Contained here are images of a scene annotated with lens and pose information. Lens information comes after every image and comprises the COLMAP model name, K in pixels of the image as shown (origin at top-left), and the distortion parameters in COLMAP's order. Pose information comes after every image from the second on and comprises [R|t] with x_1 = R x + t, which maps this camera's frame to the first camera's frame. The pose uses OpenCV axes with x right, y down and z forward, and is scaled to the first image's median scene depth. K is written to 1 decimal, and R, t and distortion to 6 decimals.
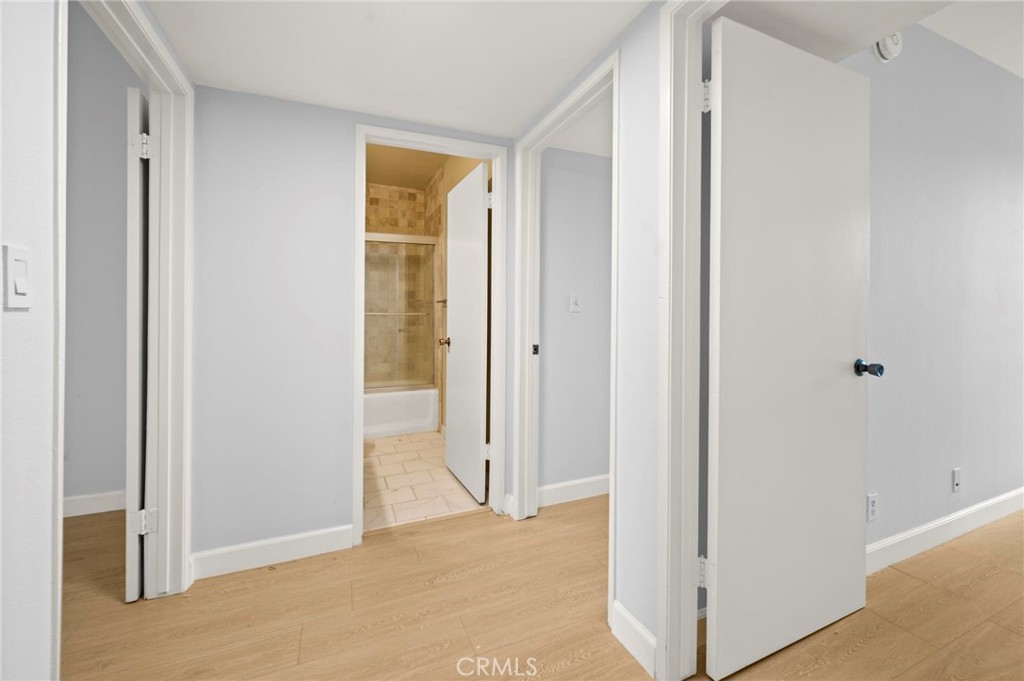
lens RADIAL K [[416.6, 0, 512.7], [0, 416.6, 316.0], [0, 0, 1]] dist [-0.002321, 0.000537]
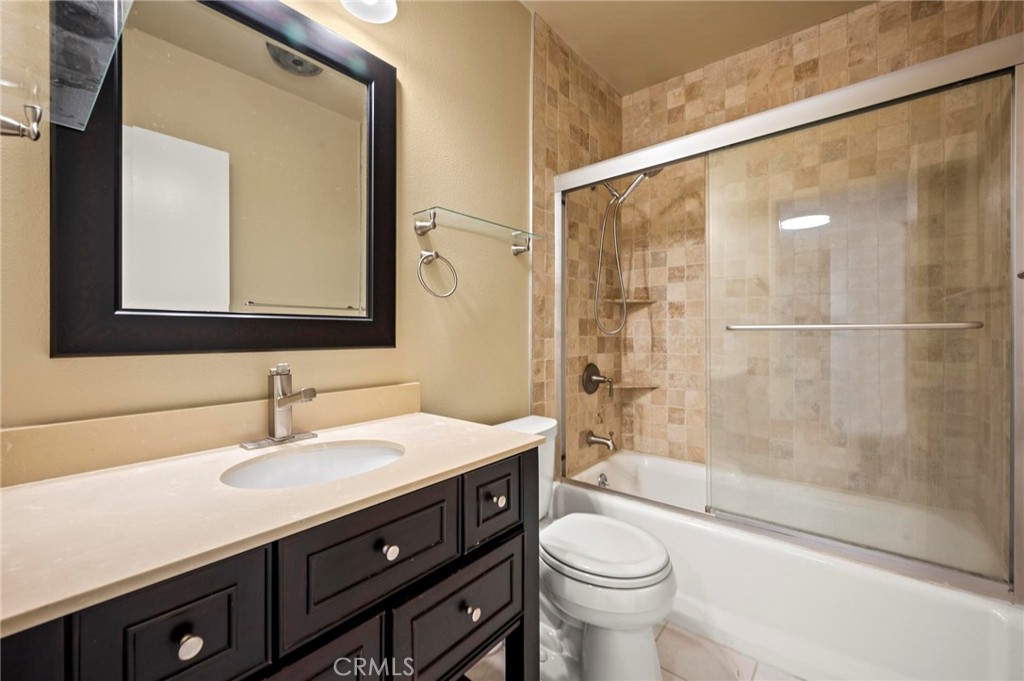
lens RADIAL K [[416.6, 0, 511.4], [0, 416.6, 334.2], [0, 0, 1]] dist [-0.002321, 0.000537]
pose [[0.449054, -0.004846, -0.893491, -0.081083], [0.003565, 0.999987, -0.003632, 0.001553], [0.893497, -0.001554, 0.449066, 0.512631]]
